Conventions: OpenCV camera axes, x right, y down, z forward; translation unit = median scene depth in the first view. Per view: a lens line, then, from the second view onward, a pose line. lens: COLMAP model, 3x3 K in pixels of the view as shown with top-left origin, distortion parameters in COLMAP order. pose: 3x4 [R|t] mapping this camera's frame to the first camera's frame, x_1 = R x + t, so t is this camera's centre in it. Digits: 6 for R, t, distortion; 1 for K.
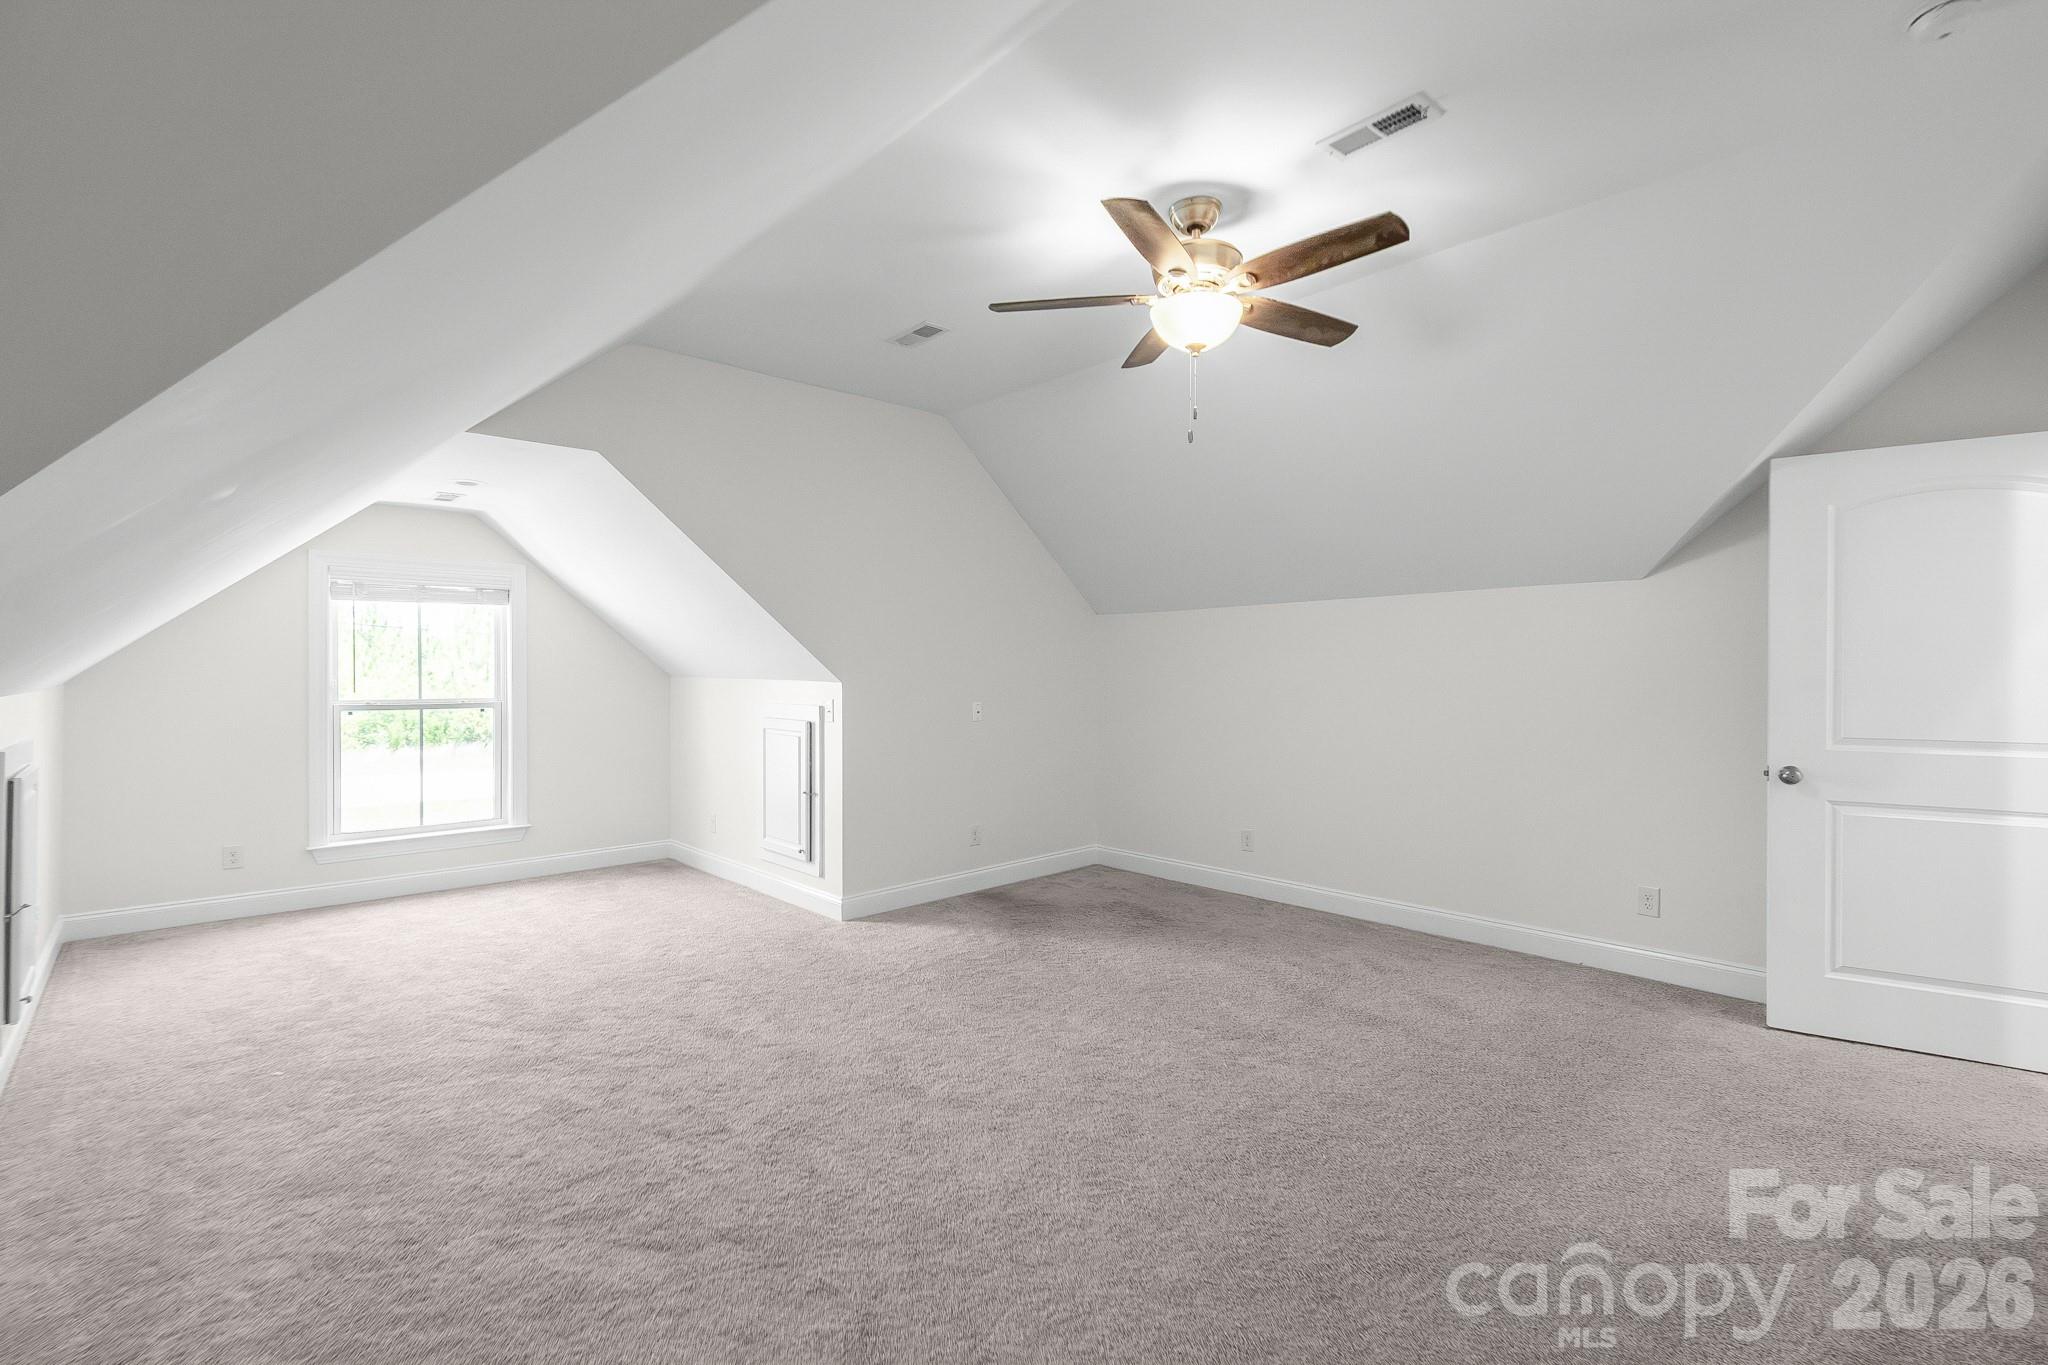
lens RADIAL K [[920.4, 0, 1032.0], [0, 920.4, 676.0], [0, 0, 1]] dist [0.001900, -0.000113]
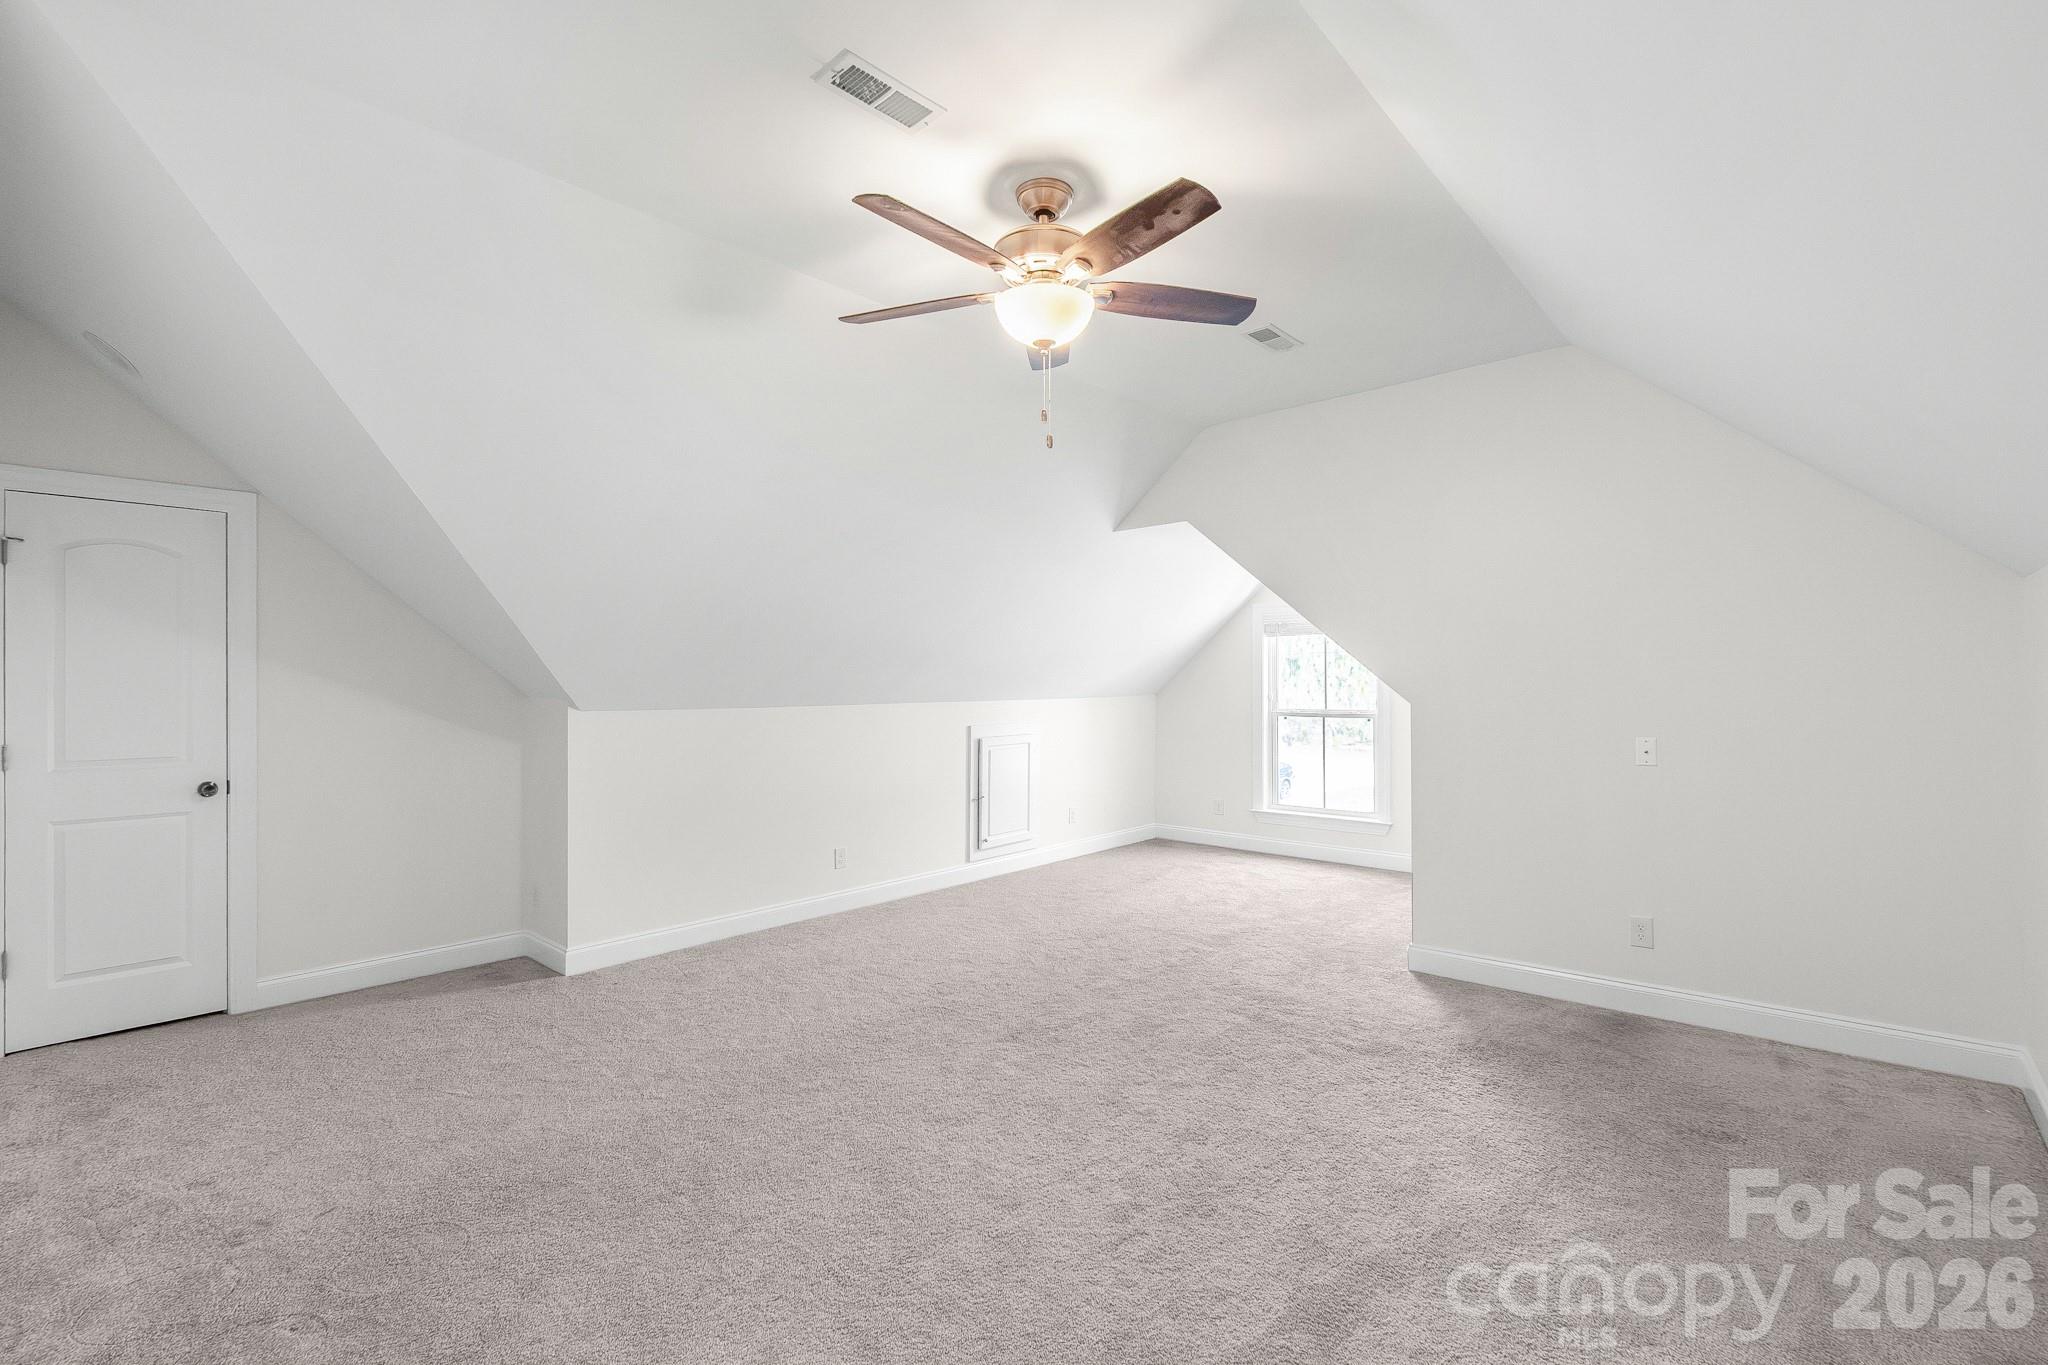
lens RADIAL K [[920.4, 0, 1032.0], [0, 920.4, 676.0], [0, 0, 1]] dist [0.001900, -0.000113]
pose [[0.086662, -0.007730, -0.996208, 0.629547], [0.000055, 0.999970, -0.007754, -0.012499], [0.996238, 0.000618, 0.086660, 0.528693]]
